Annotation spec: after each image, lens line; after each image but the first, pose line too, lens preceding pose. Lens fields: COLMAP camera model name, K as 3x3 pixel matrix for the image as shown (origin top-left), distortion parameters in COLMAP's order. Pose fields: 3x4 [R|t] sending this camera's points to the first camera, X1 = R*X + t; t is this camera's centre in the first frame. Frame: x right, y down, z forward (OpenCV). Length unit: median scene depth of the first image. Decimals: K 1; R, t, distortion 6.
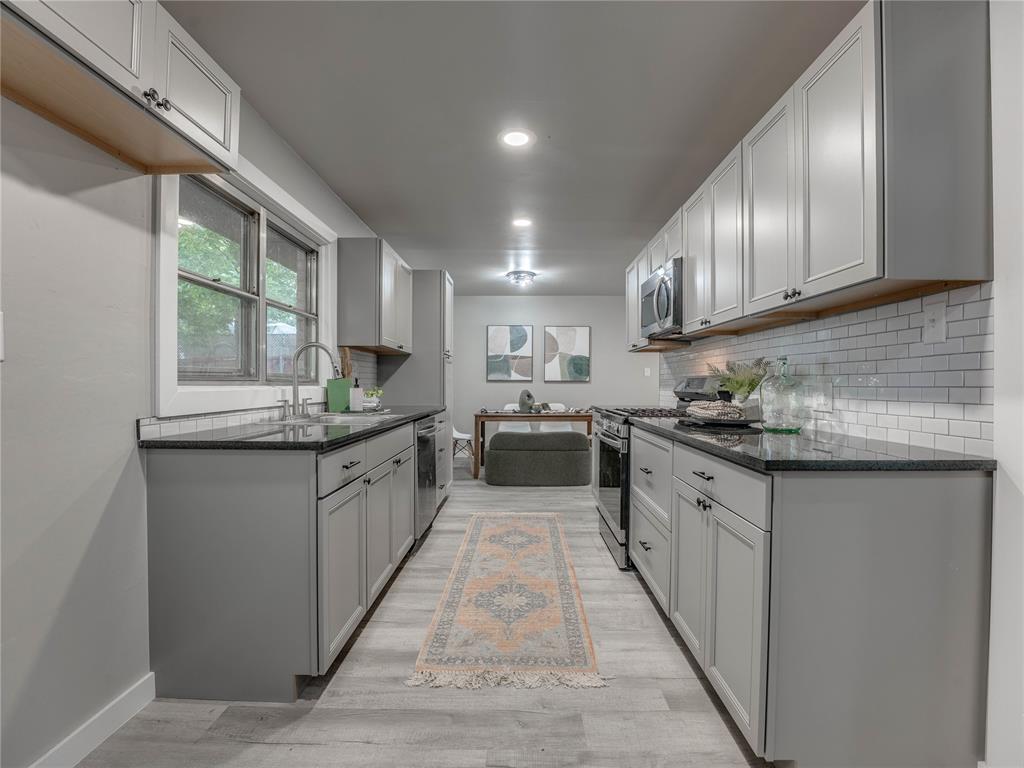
lens RADIAL K [[474.2, 0, 525.5], [0, 474.2, 385.6], [0, 0, 1]] dist [-0.031430, 0.004263]
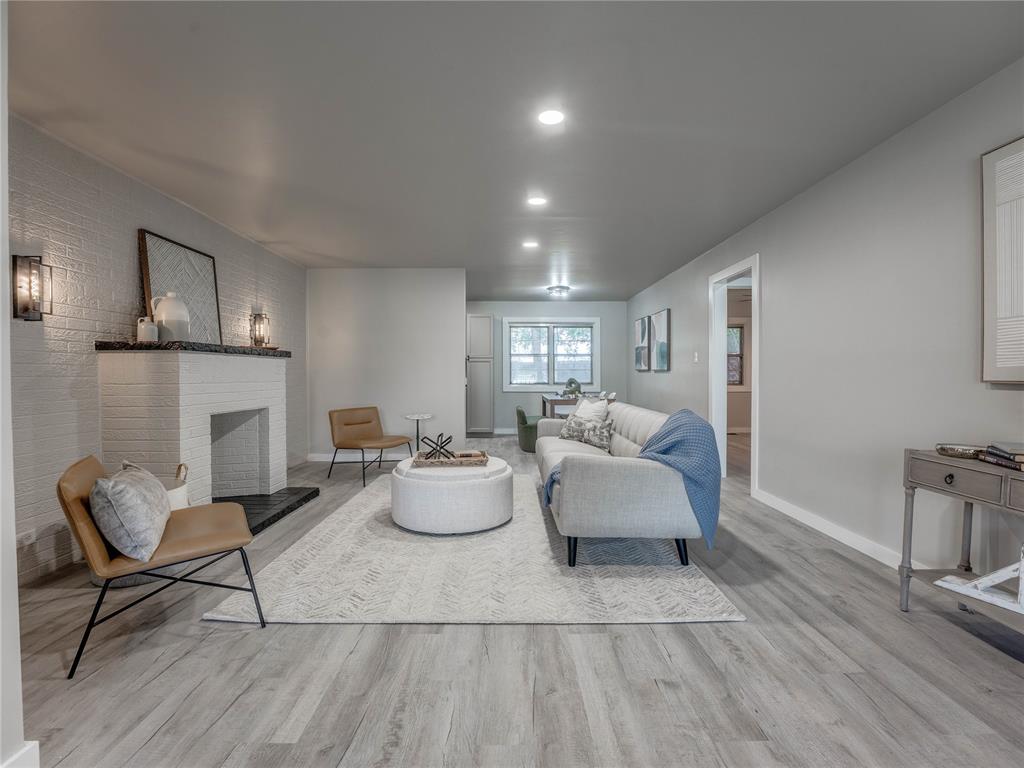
lens RADIAL K [[474.2, 0, 516.6], [0, 474.2, 382.5], [0, 0, 1]] dist [-0.031430, 0.004263]
pose [[0.005990, 0.013438, -0.999892, 1.857551], [-0.008938, 0.999870, 0.013384, 0.008688], [0.999942, 0.008857, 0.006110, 1.290154]]
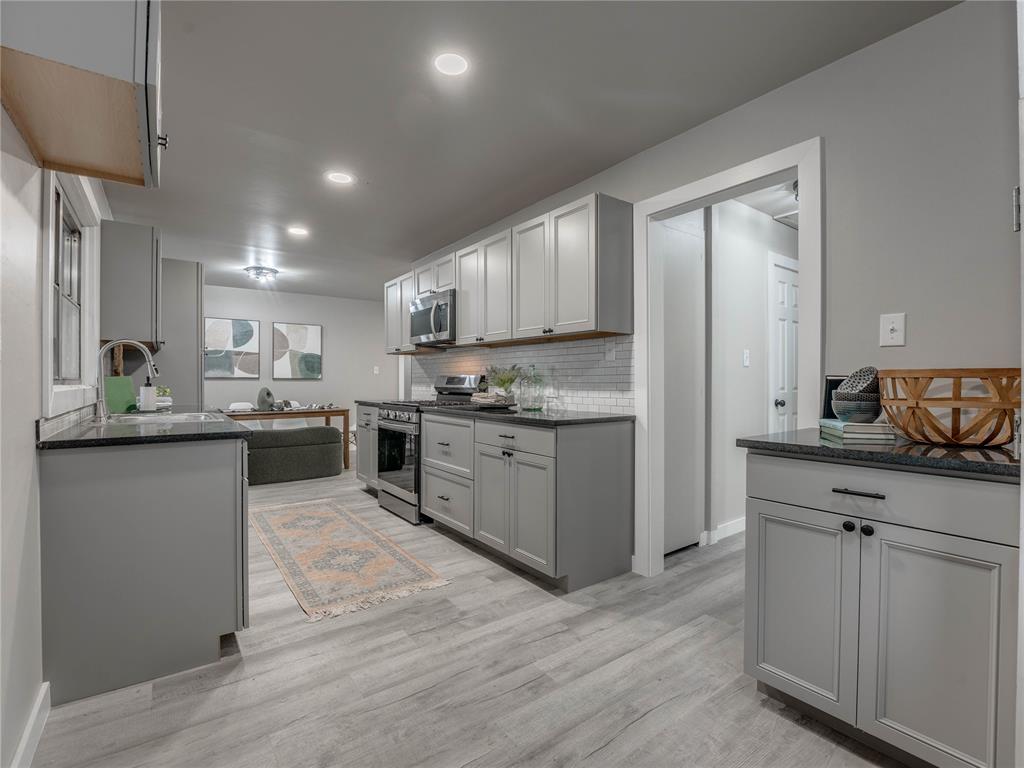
lens RADIAL K [[474.2, 0, 528.2], [0, 474.2, 382.6], [0, 0, 1]] dist [-0.031430, 0.004263]
pose [[0.791678, -0.005143, 0.610917, -0.244981], [0.004902, 0.999986, 0.002066, -0.001011], [-0.610919, 0.001359, 0.791692, -0.154502]]
